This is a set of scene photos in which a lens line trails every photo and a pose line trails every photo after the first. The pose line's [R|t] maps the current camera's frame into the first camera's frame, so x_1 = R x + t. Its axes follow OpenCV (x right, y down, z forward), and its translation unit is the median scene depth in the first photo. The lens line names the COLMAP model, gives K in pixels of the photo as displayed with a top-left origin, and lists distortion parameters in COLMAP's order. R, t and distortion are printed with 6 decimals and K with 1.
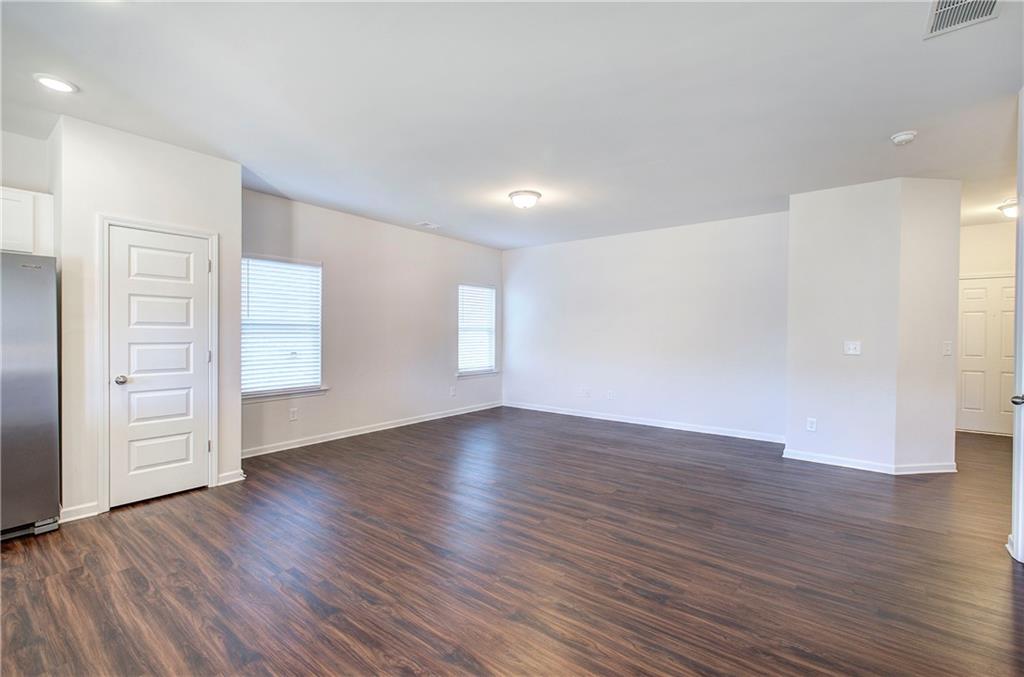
lens RADIAL K [[432.0, 0, 512.8], [0, 432.0, 333.3], [0, 0, 1]] dist [-0.001660, 0.001232]
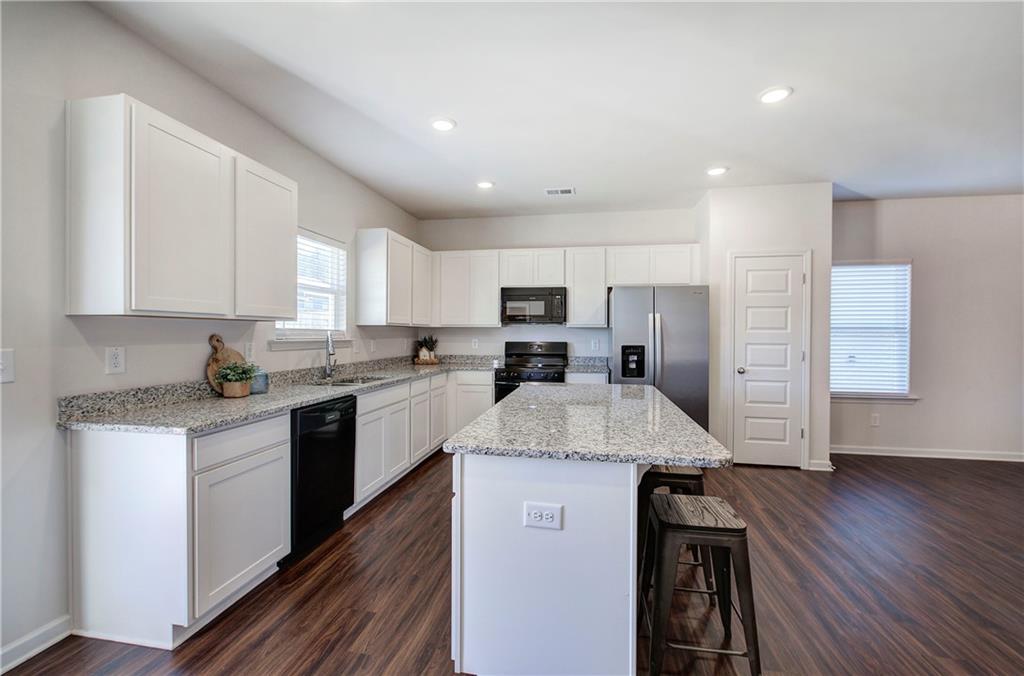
lens RADIAL K [[432.0, 0, 514.8], [0, 432.0, 336.0], [0, 0, 1]] dist [-0.001660, 0.001232]
pose [[0.463223, 0.005112, -0.886227, -0.030732], [-0.002861, 0.999987, 0.004273, -0.004072], [0.886237, 0.000556, 0.463232, -0.213897]]
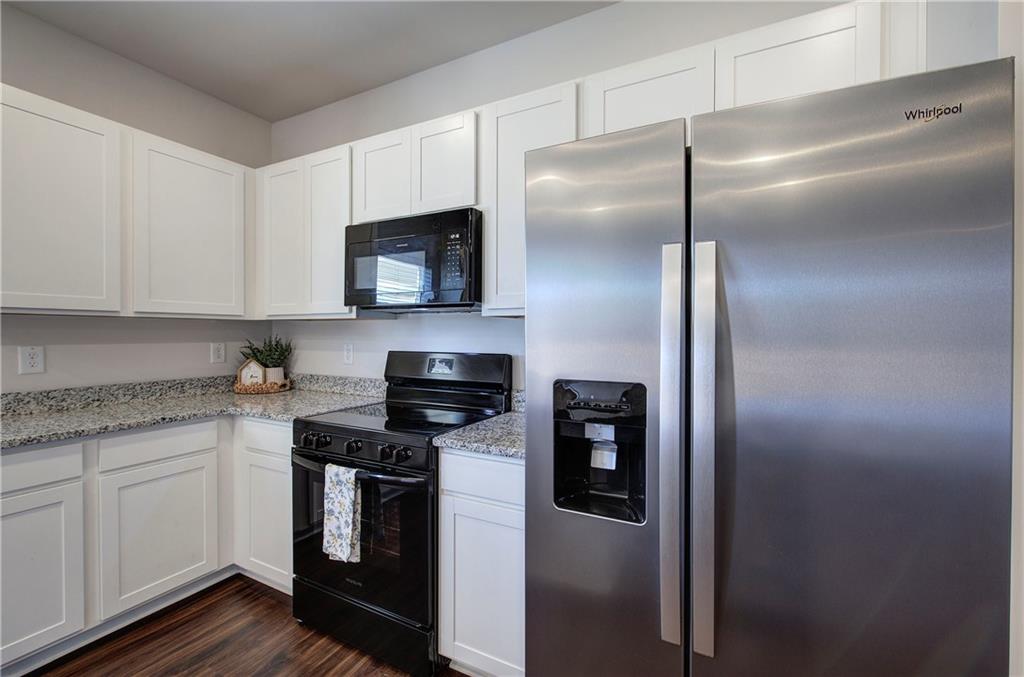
lens RADIAL K [[432.0, 0, 515.9], [0, 432.0, 334.8], [0, 0, 1]] dist [-0.001660, 0.001232]
pose [[0.184739, 0.002891, -0.982783, -0.626880], [-0.004716, 0.999987, 0.002055, -0.005462], [0.982776, 0.004256, 0.184751, 0.480512]]
